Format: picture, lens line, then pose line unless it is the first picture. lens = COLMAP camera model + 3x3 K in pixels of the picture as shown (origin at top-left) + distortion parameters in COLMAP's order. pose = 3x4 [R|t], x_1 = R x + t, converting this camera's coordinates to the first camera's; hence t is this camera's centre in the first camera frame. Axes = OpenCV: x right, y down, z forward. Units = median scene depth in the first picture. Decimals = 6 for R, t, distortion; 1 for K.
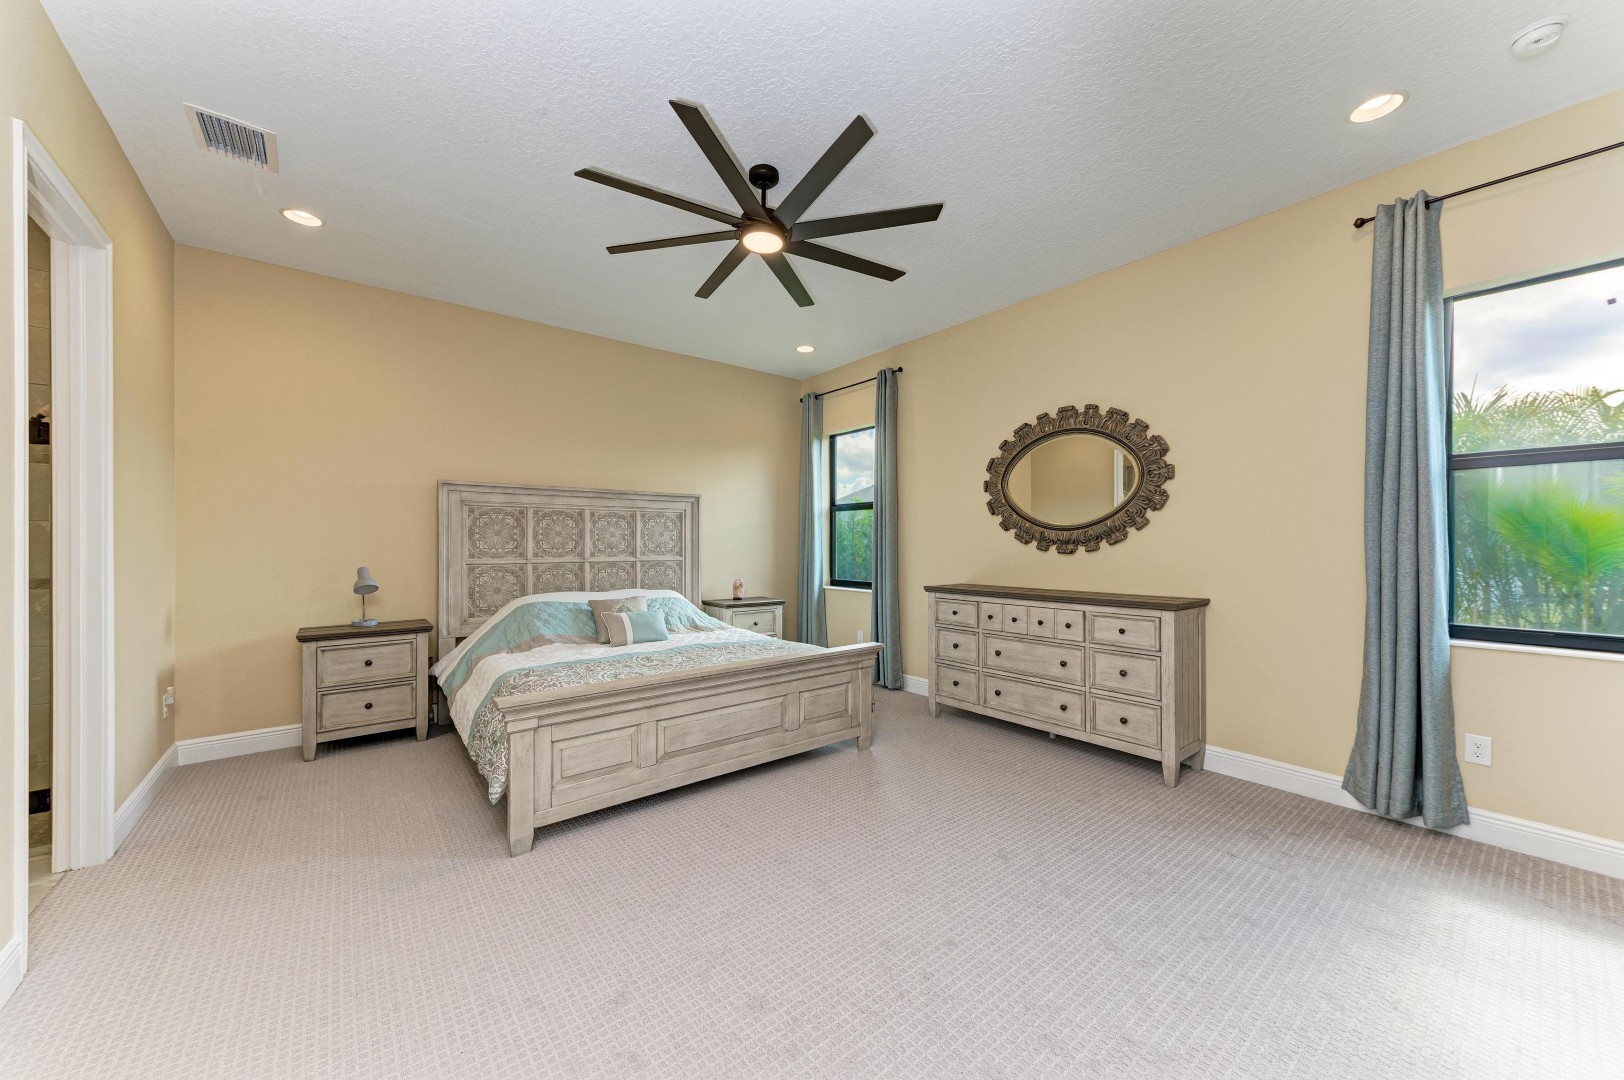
lens RADIAL K [[576.6, 0, 816.7], [0, 576.6, 545.8], [0, 0, 1]] dist [0.001683, 0.000004]
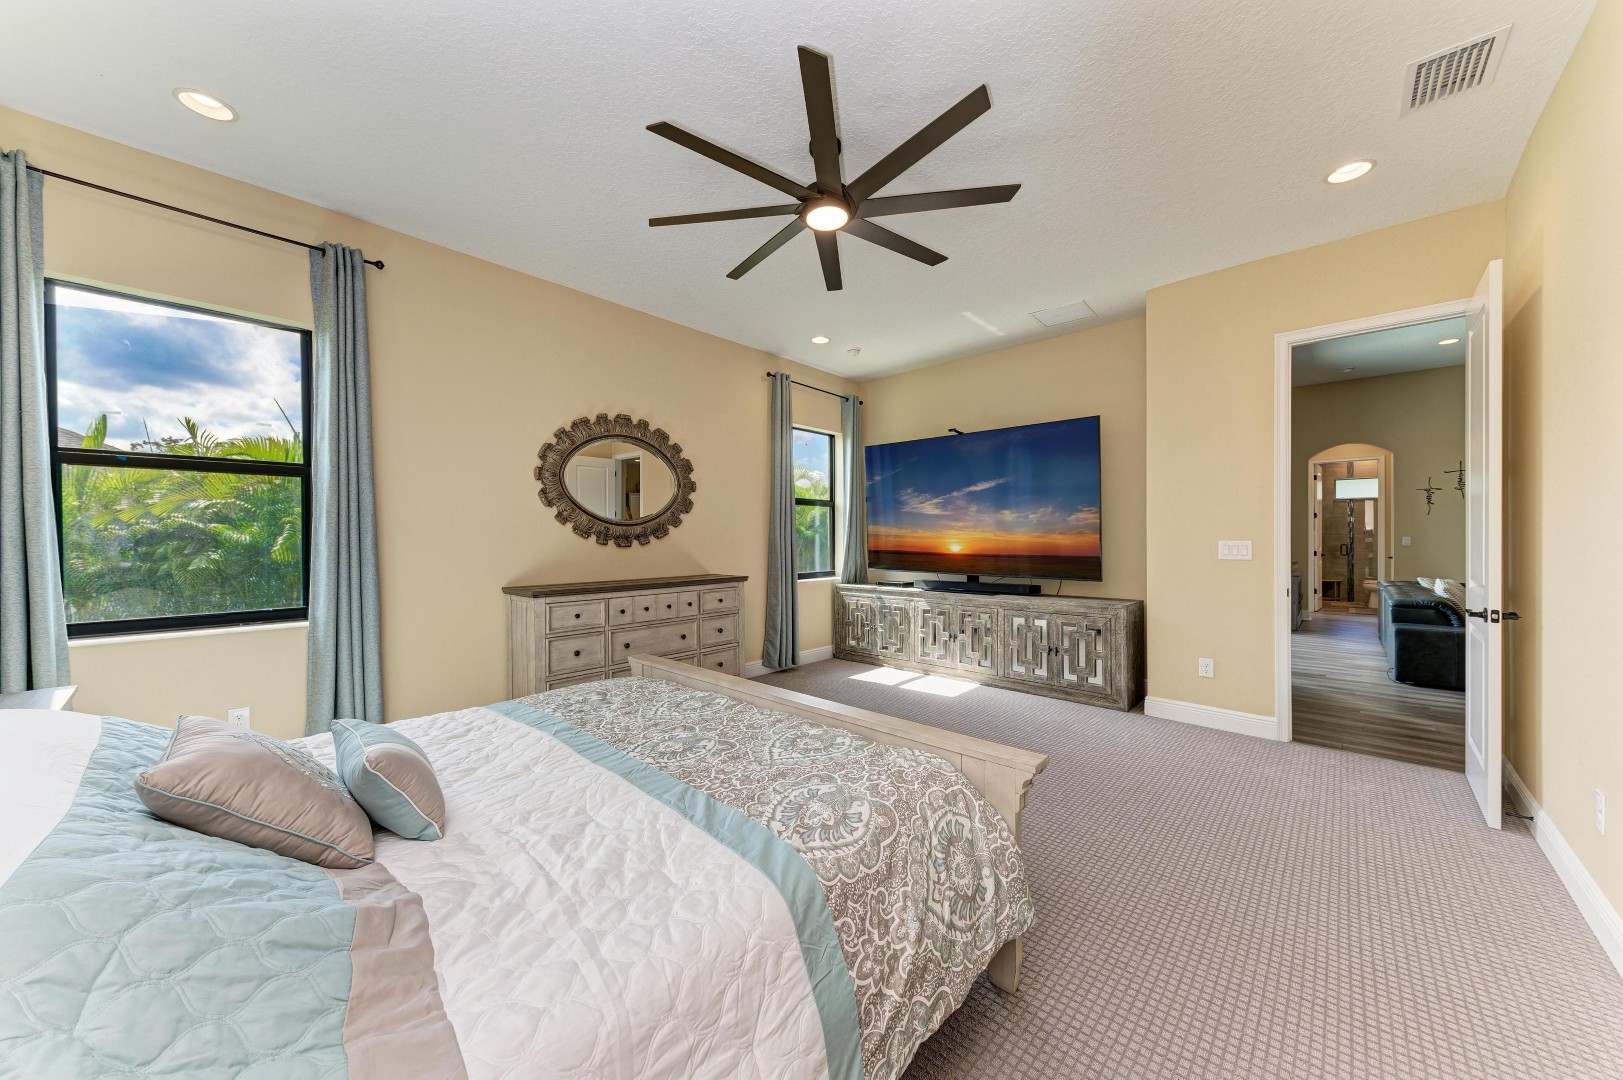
lens RADIAL K [[576.3, 0, 816.1], [0, 576.3, 545.8], [0, 0, 1]] dist [0.001683, 0.000004]
pose [[-0.136333, -0.018461, 0.990491, -0.695569], [0.004222, 0.999806, 0.019215, -0.007993], [-0.990654, 0.006801, -0.136228, 0.759868]]
